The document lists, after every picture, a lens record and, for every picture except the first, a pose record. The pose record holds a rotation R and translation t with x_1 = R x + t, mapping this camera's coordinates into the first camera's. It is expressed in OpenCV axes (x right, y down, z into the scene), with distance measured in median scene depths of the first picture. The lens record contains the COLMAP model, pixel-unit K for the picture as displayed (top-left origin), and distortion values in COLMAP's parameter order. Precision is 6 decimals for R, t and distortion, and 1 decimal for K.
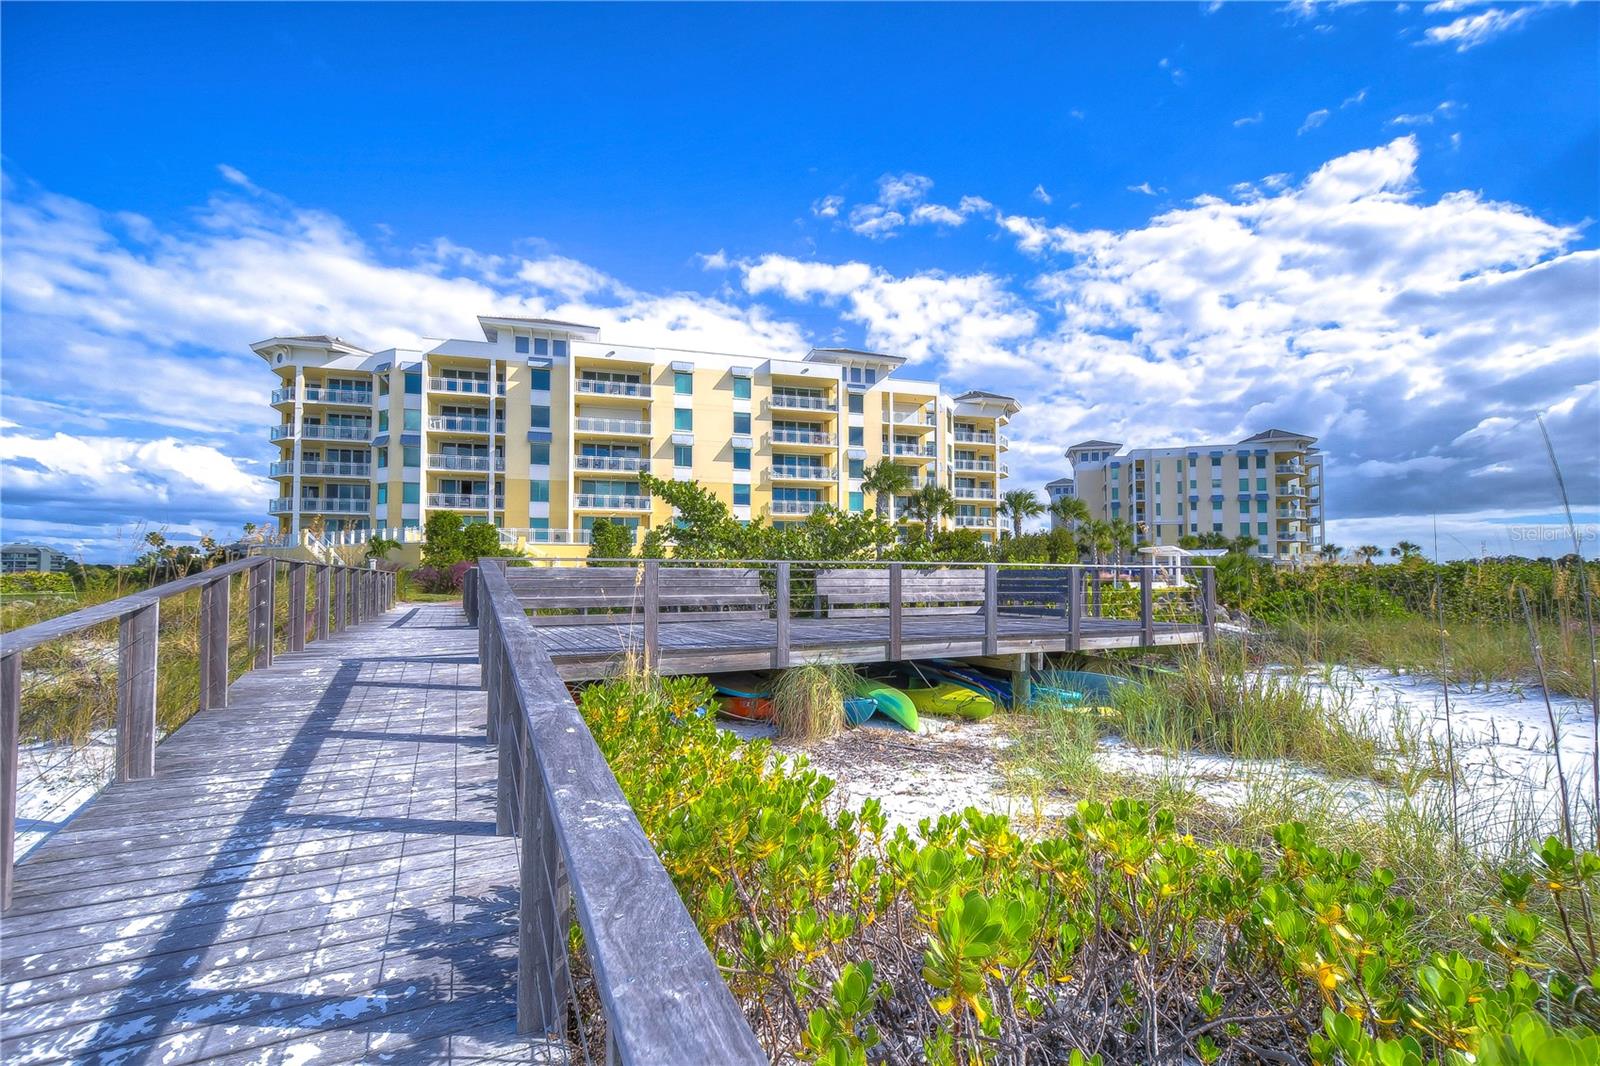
lens RADIAL K [[704.5, 0, 802.3], [0, 704.5, 535.5], [0, 0, 1]] dist [0.011793, -0.001072]
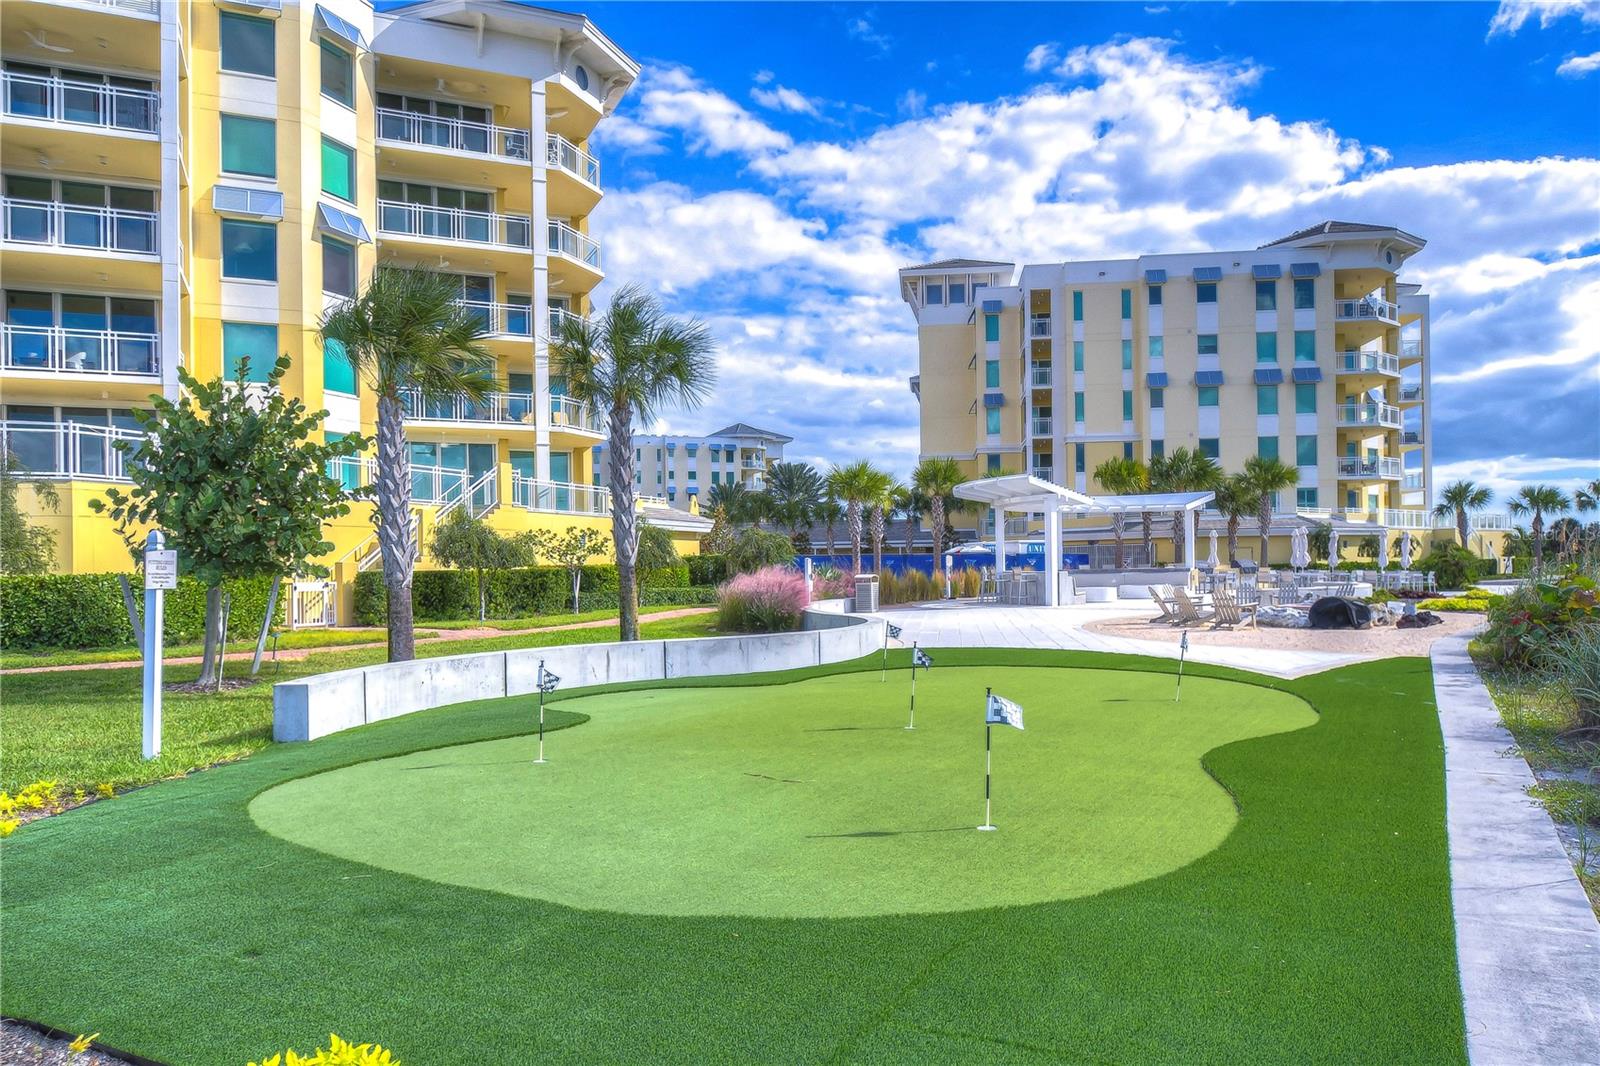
lens RADIAL K [[1102.7, 0, 798.5], [0, 1102.7, 533.1], [0, 0, 1]] dist [0.010626, 0.001906]
pose [[0.988774, -0.012084, 0.148928, 0.248000], [0.007024, 0.999382, 0.034450, 0.014892], [-0.149252, -0.033017, 0.988248, 0.386136]]
